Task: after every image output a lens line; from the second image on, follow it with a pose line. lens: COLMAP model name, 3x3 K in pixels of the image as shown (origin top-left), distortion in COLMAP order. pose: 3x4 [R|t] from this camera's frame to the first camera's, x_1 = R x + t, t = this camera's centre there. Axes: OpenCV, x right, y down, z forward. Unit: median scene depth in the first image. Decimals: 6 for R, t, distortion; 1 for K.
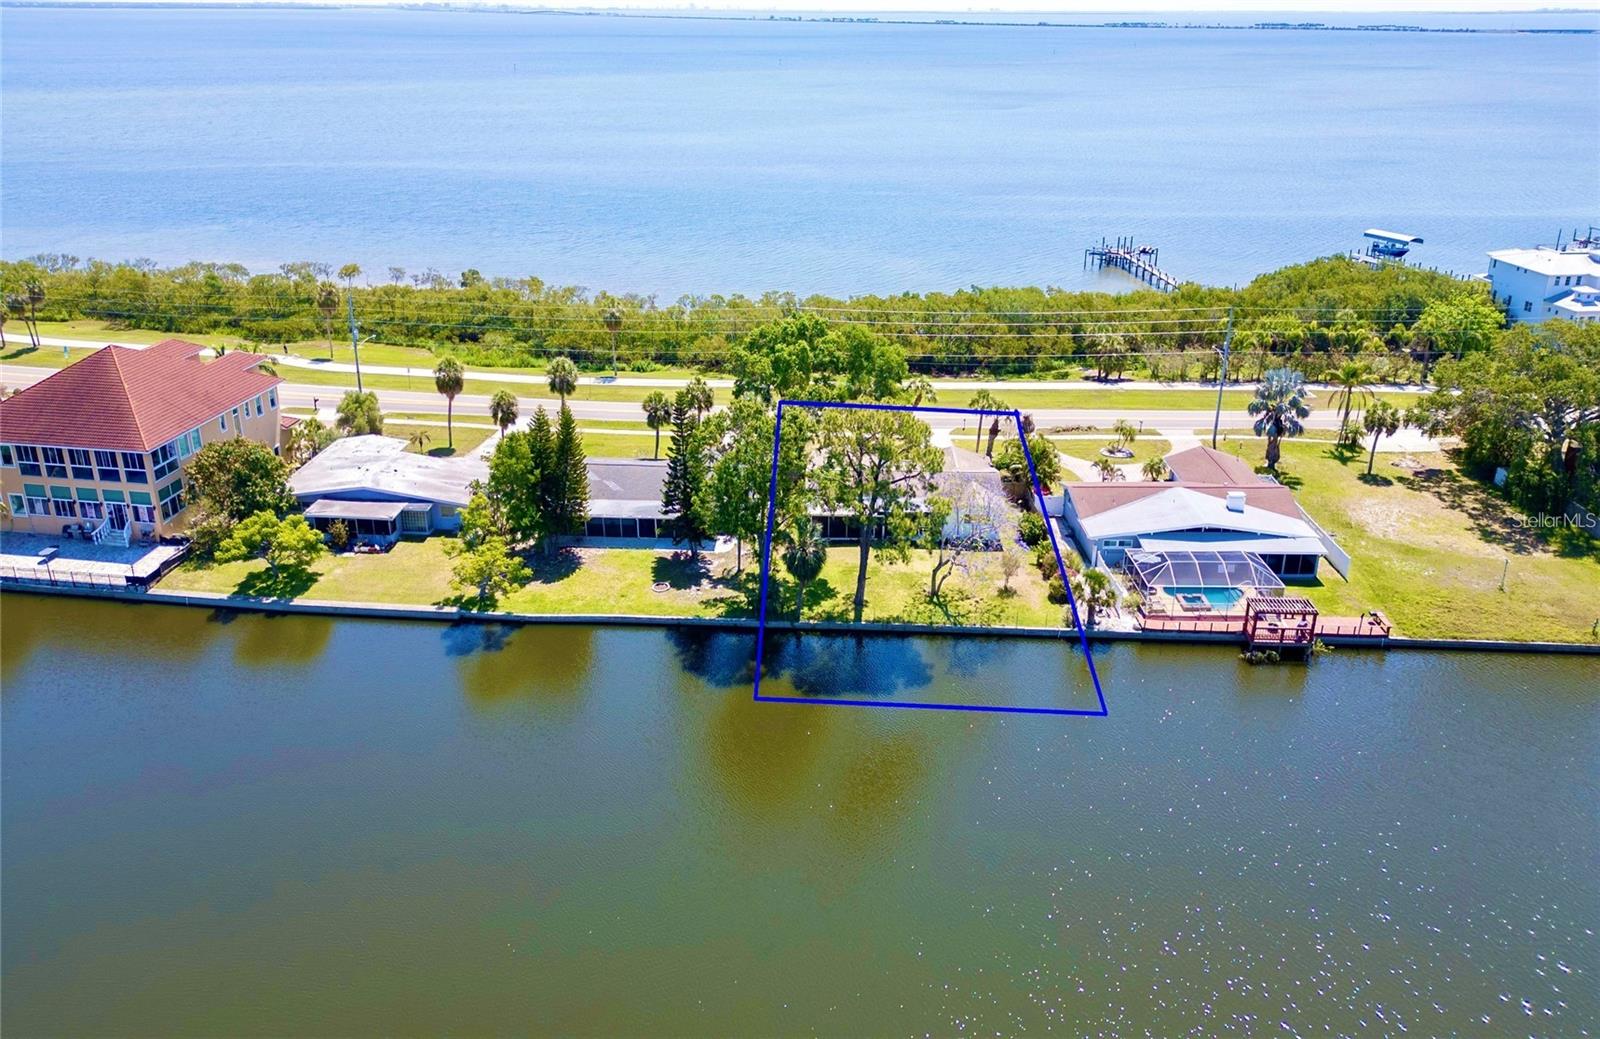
lens RADIAL K [[1149.9, 0, 829.5], [0, 1149.9, 519.7], [0, 0, 1]] dist [0.080485, -0.079115]
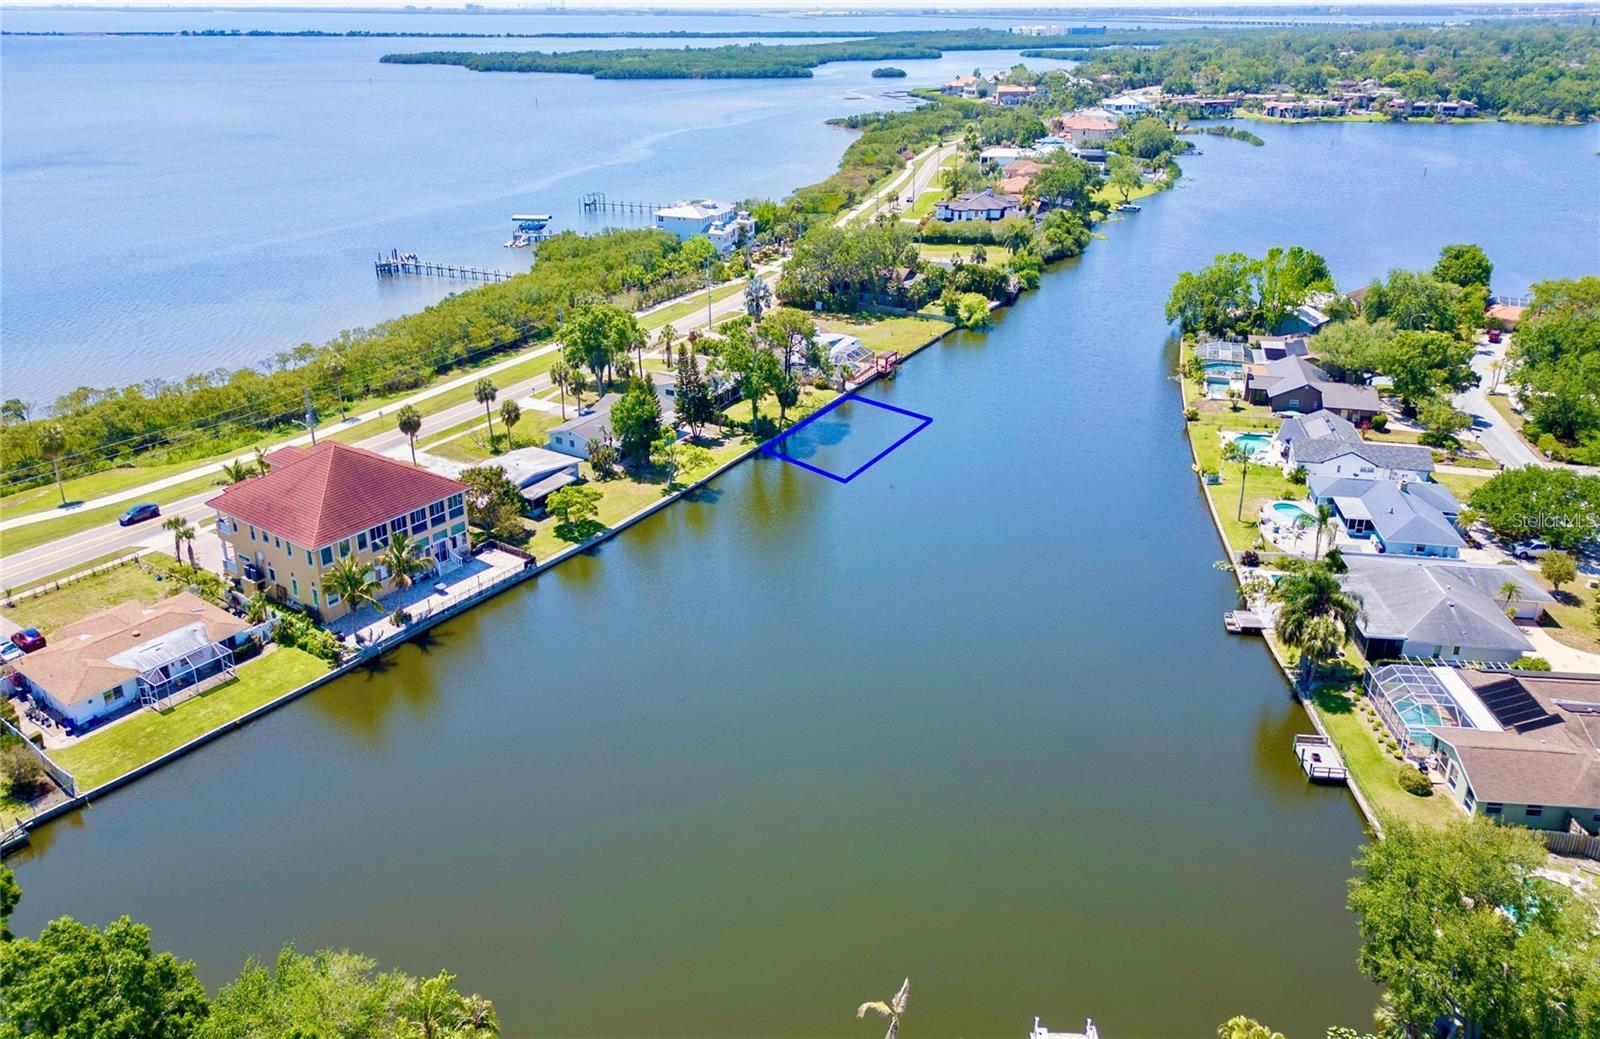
lens RADIAL K [[1149.9, 0, 829.5], [0, 1149.9, 519.7], [0, 0, 1]] dist [0.080485, -0.079115]
pose [[0.444196, -0.383252, 0.809820, -1.499616], [0.374138, 0.900651, 0.221020, -0.165788], [-0.814071, 0.204808, 0.543454, -0.098933]]
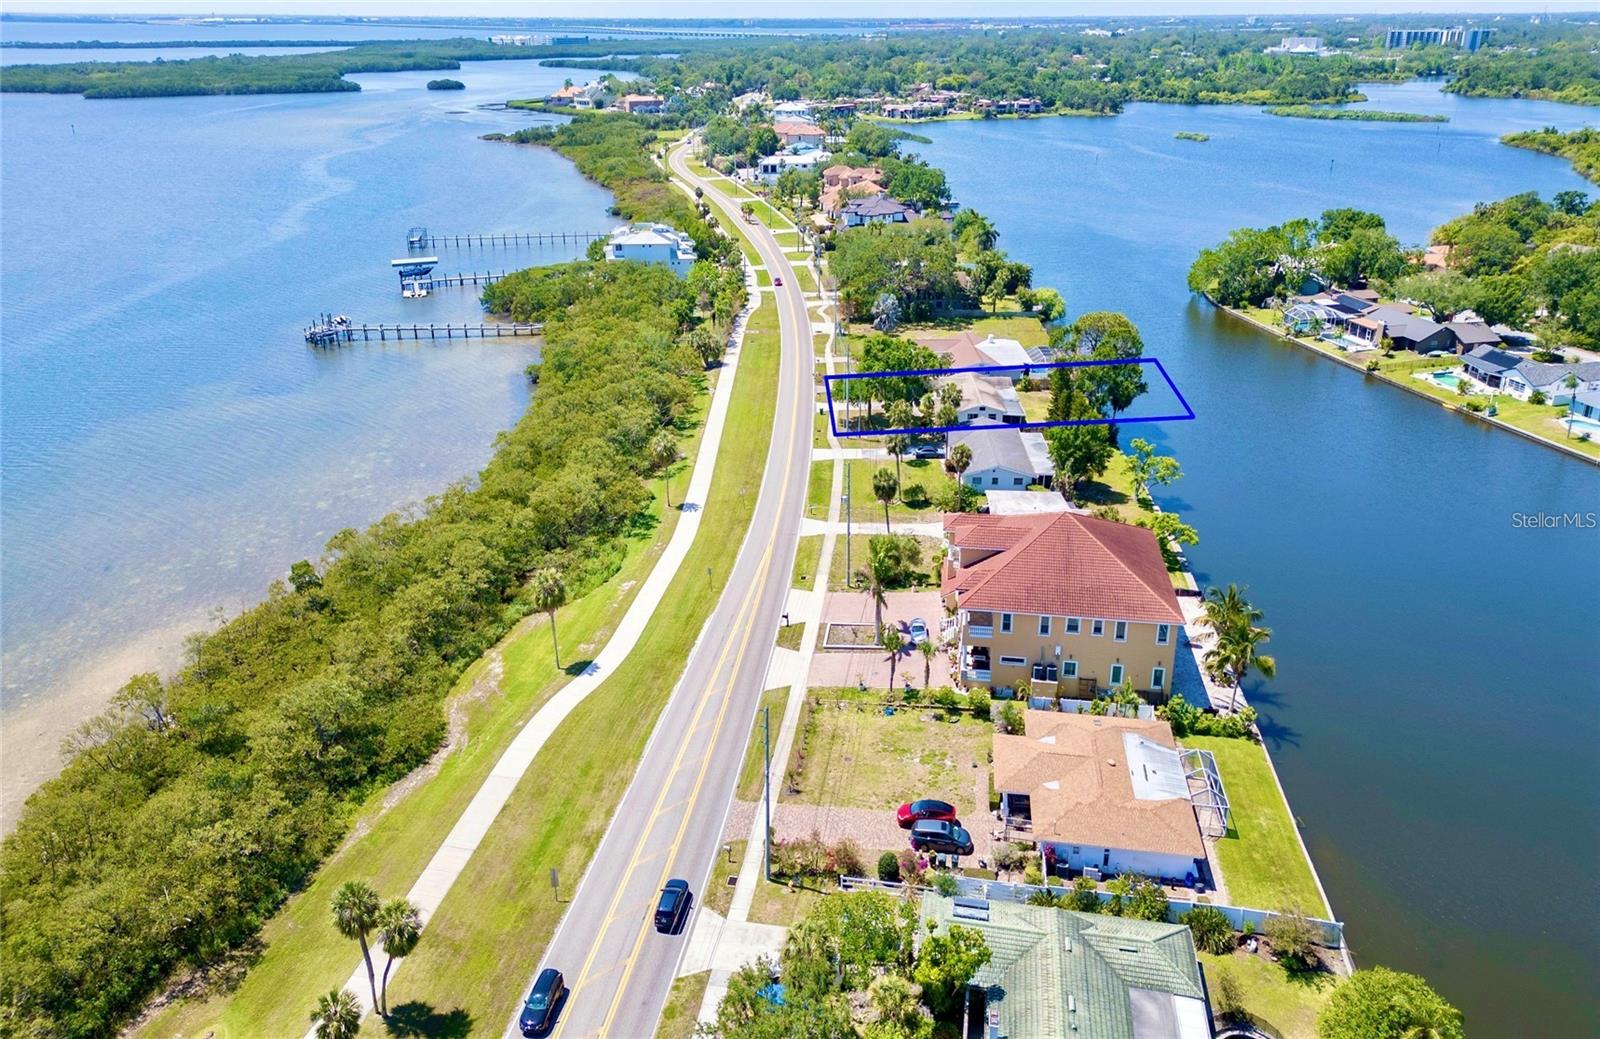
lens RADIAL K [[1153.4, 0, 797.8], [0, 1153.4, 514.4], [0, 0, 1]] dist [0.059854, -0.042898]
pose [[-0.036511, -0.414568, 0.909286, -1.687524], [0.405737, 0.825373, 0.392602, -0.722323], [-0.913260, 0.383265, 0.138071, 1.157618]]
